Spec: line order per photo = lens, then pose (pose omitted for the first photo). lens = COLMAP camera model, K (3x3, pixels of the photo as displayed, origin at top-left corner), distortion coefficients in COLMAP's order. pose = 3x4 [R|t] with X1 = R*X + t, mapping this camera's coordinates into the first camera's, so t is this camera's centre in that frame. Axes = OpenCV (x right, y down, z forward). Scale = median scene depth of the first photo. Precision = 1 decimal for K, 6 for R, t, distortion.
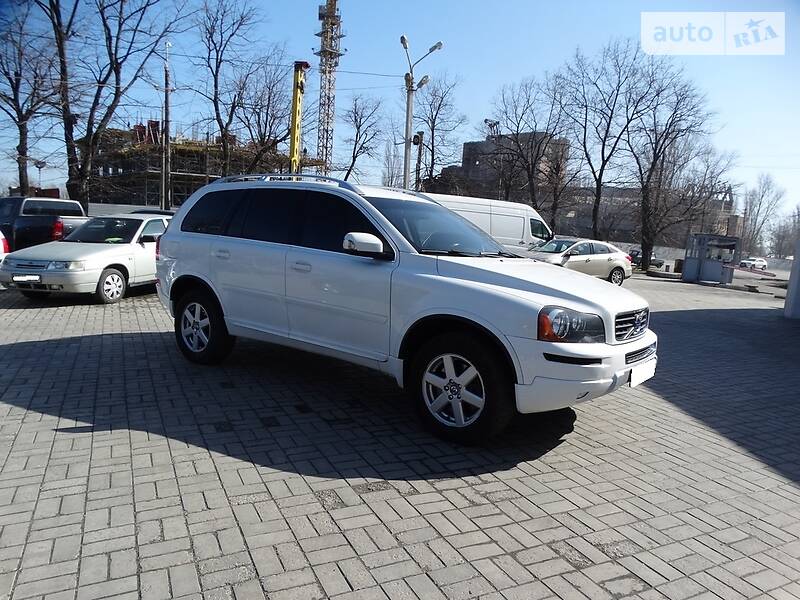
lens RADIAL K [[615.5, 0, 410.7], [0, 615.5, 307.5], [0, 0, 1]] dist [0.015632, 0.001912]
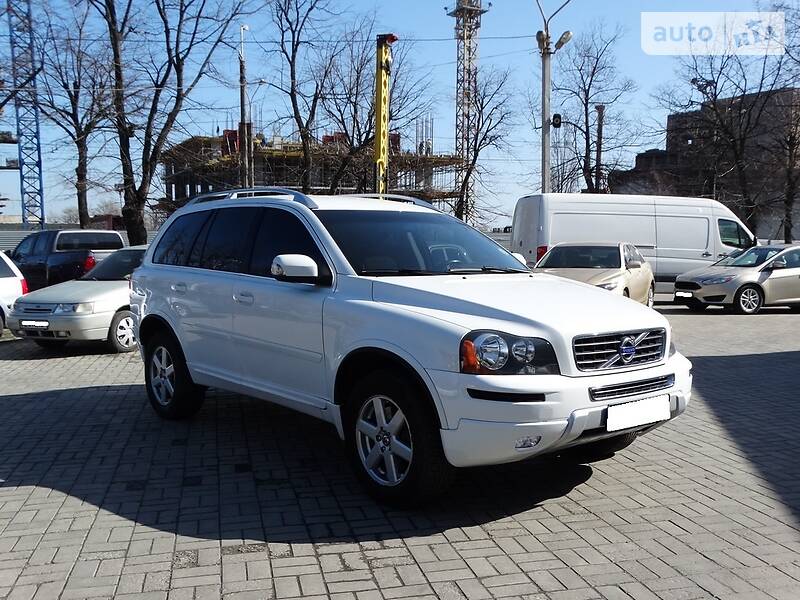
lens RADIAL K [[861.9, 0, 408.7], [0, 861.9, 319.8], [0, 0, 1]] dist [0.013967, 0.000000]
pose [[0.972386, -0.032097, -0.231162, 0.075591], [0.022218, 0.998730, -0.045216, 0.005396], [0.232320, 0.038832, 0.971864, -0.021650]]
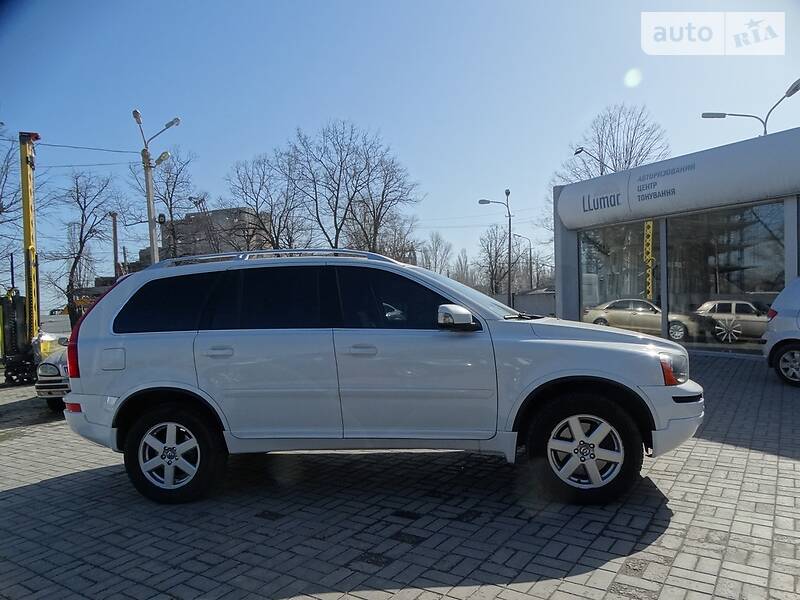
lens RADIAL K [[615.5, 0, 408.7], [0, 615.5, 316.4], [0, 0, 1]] dist [0.015632, 0.001912]
pose [[0.878229, -0.112107, 0.464915, -0.125556], [0.160603, 0.984816, -0.065908, -0.011798], [-0.450467, 0.132549, 0.882899, 0.047955]]
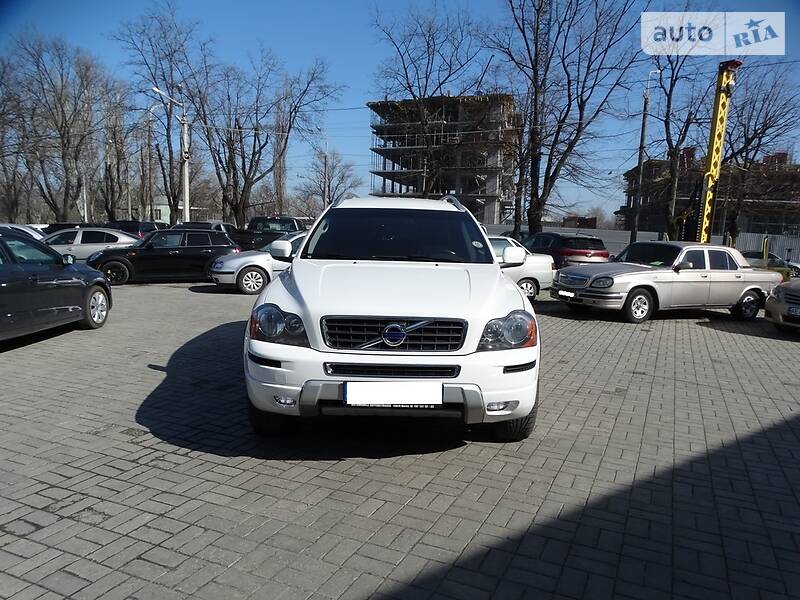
lens RADIAL K [[615.5, 0, 404.0], [0, 615.5, 309.1], [0, 0, 1]] dist [0.015632, 0.001912]
pose [[0.622162, 0.072566, -0.779518, 0.214159], [-0.107493, 0.994183, 0.006756, -0.004877], [0.775474, 0.079589, 0.626343, 0.104991]]
